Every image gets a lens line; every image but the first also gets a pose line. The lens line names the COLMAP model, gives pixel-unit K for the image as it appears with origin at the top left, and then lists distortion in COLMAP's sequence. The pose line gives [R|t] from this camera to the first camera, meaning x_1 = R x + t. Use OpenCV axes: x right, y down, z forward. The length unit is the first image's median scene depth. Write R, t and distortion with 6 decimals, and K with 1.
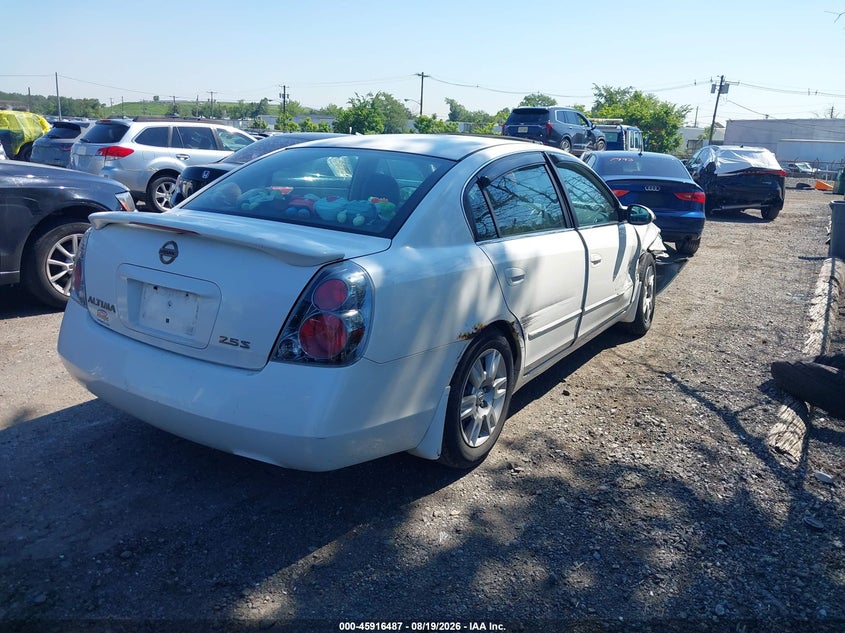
lens RADIAL K [[691.3, 0, 425.3], [0, 691.3, 315.1], [0, 0, 1]] dist [-0.003480, 0.007997]
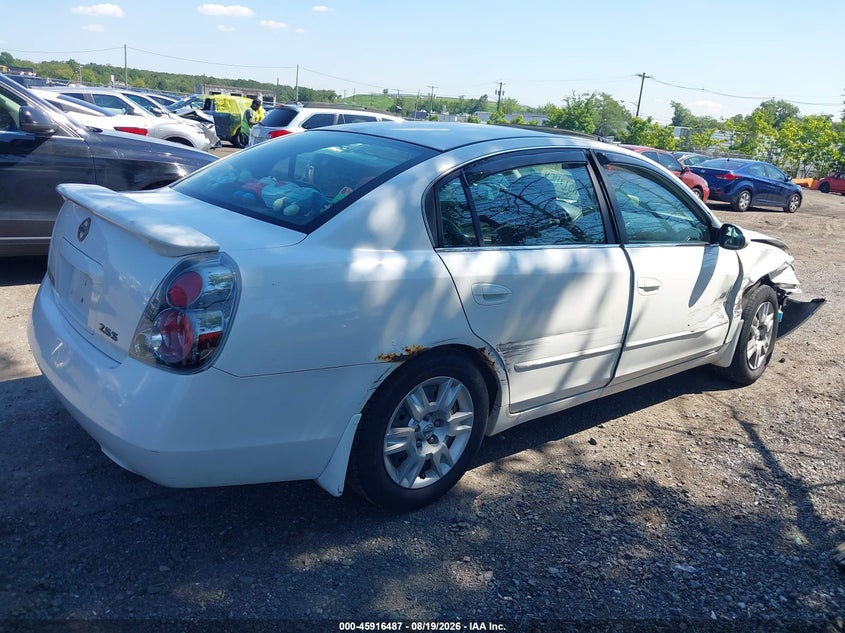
lens RADIAL K [[691.3, 0, 425.3], [0, 691.3, 315.1], [0, 0, 1]] dist [-0.003480, 0.007997]
pose [[0.952672, 0.122299, -0.278315, 0.167088], [-0.121839, 0.992368, 0.019016, -0.021433], [0.278517, 0.015794, 0.960302, 0.105031]]
